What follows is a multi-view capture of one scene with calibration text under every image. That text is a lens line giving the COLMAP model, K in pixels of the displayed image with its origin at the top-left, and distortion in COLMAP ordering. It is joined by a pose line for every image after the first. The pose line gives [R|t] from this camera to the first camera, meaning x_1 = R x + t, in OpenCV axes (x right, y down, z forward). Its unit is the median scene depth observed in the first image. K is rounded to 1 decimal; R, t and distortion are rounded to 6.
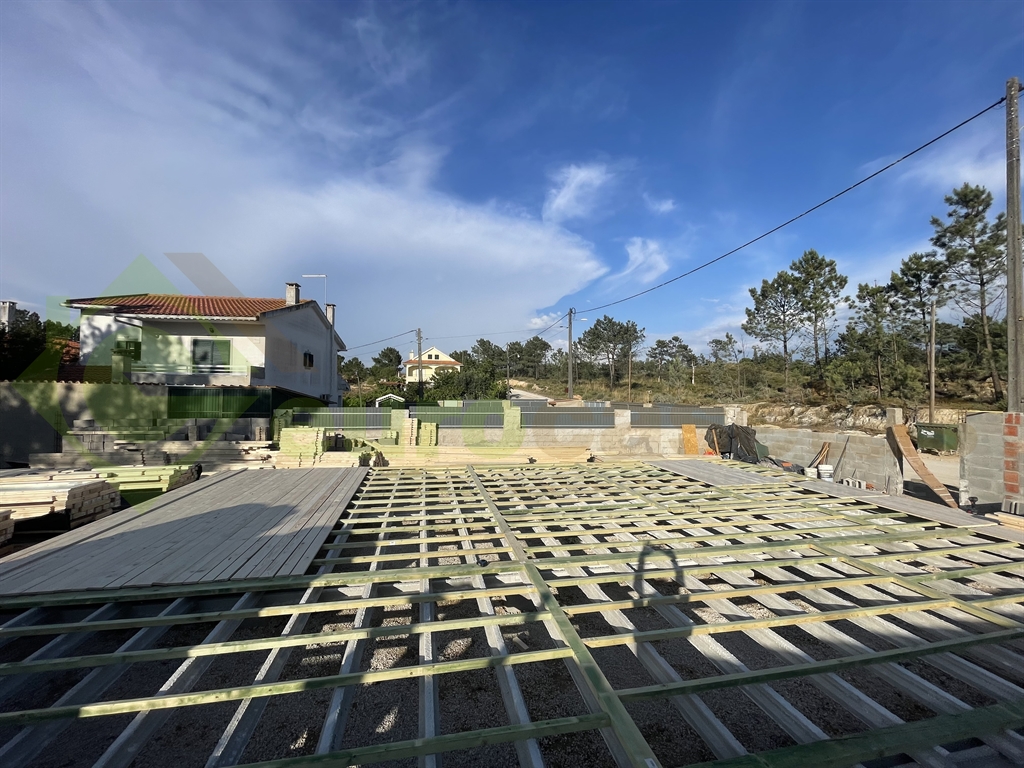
lens RADIAL K [[415.1, 0, 509.8], [0, 415.1, 382.5], [0, 0, 1]] dist [-0.001695, 0.000355]
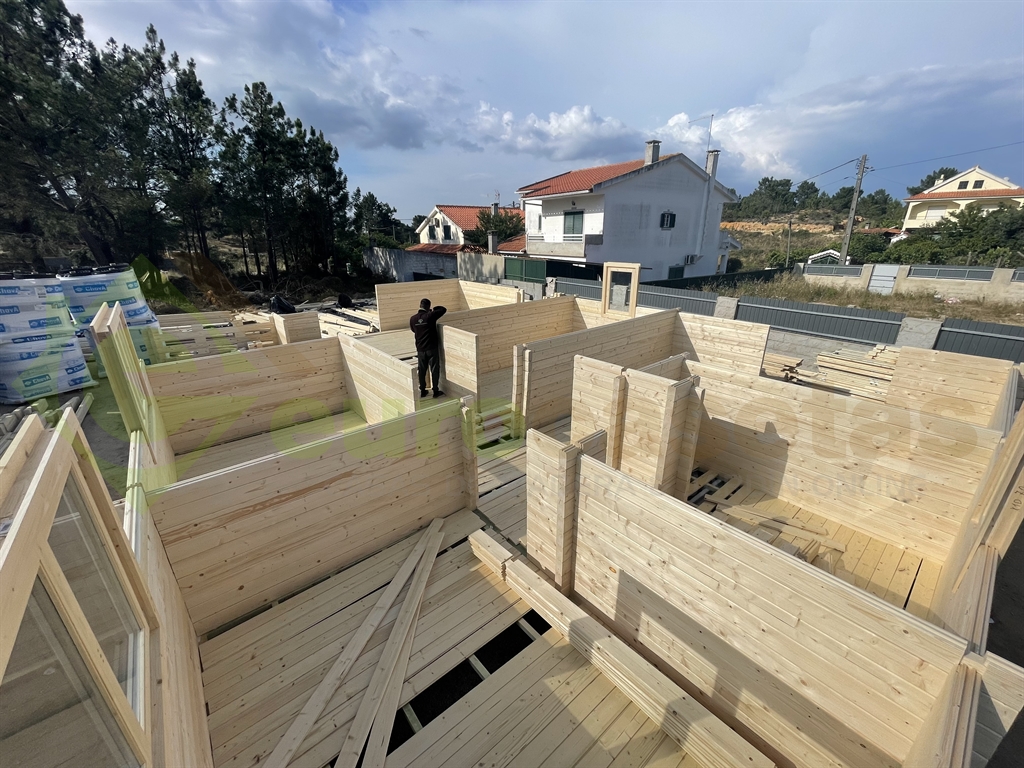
lens RADIAL K [[415.1, 0, 514.4], [0, 415.1, 387.6], [0, 0, 1]] dist [-0.001695, 0.000355]
pose [[0.462865, 0.304465, -0.832501, 0.258644], [0.025710, 0.934156, 0.355937, -0.034930], [0.886056, -0.186155, 0.424560, 0.124571]]
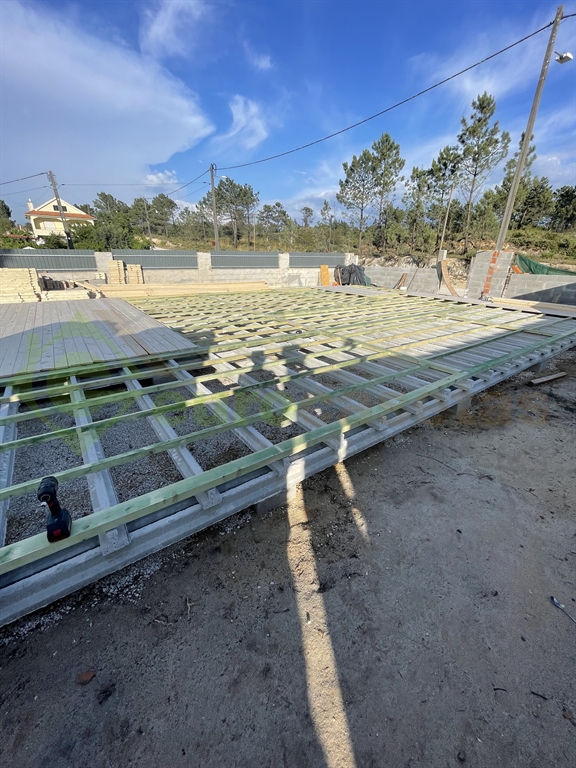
lens RADIAL K [[311.3, 0, 283.0], [0, 311.3, 383.5], [0, 0, 1]] dist [-0.001695, 0.000355]
pose [[0.915213, -0.148528, 0.374599, -0.079057], [-0.018958, 0.912696, 0.408200, 0.015793], [-0.402524, -0.380692, 0.832495, -0.008979]]
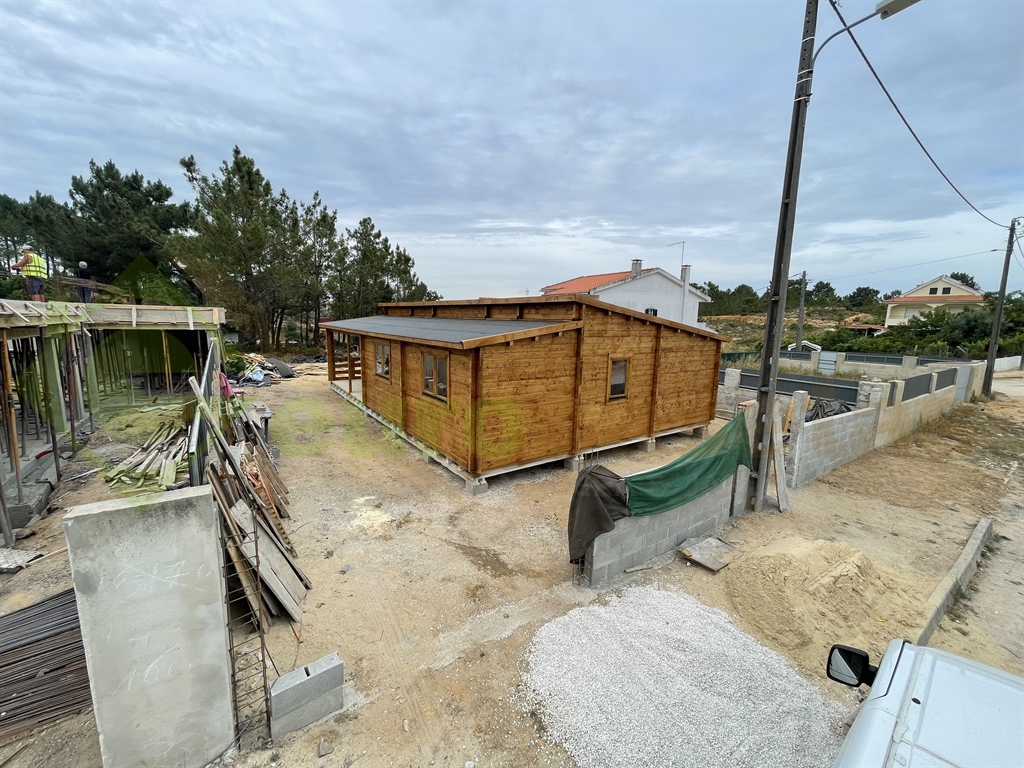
lens RADIAL K [[415.1, 0, 504.6], [0, 415.1, 379.3], [0, 0, 1]] dist [-0.001695, 0.000355]
pose [[0.369727, 0.141936, -0.918235, 0.503243], [-0.002903, 0.988435, 0.151619, -0.037517], [0.929136, -0.053392, 0.365863, 0.036671]]
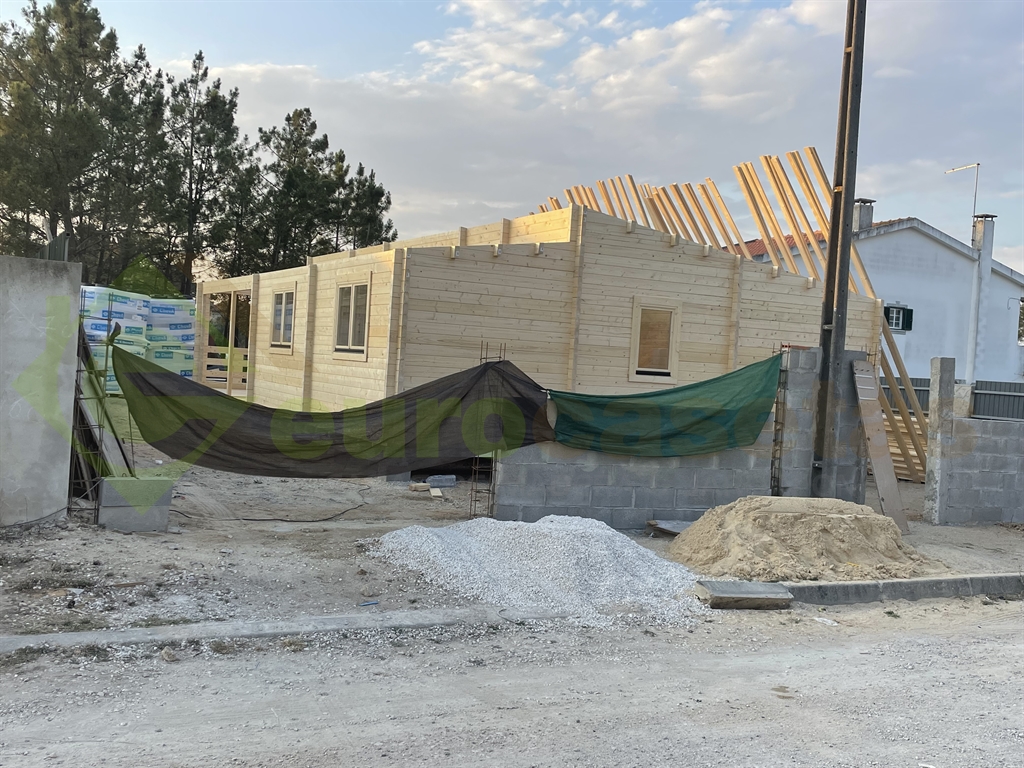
lens RADIAL K [[1040.5, 0, 519.3], [0, 1040.5, 384.0], [0, 0, 1]] dist [0.046984, 0.000000]
pose [[0.265932, 0.035108, -0.963352, 0.694466], [-0.040107, 0.998874, 0.025331, 0.021179], [0.963157, 0.031901, 0.267041, 0.046602]]
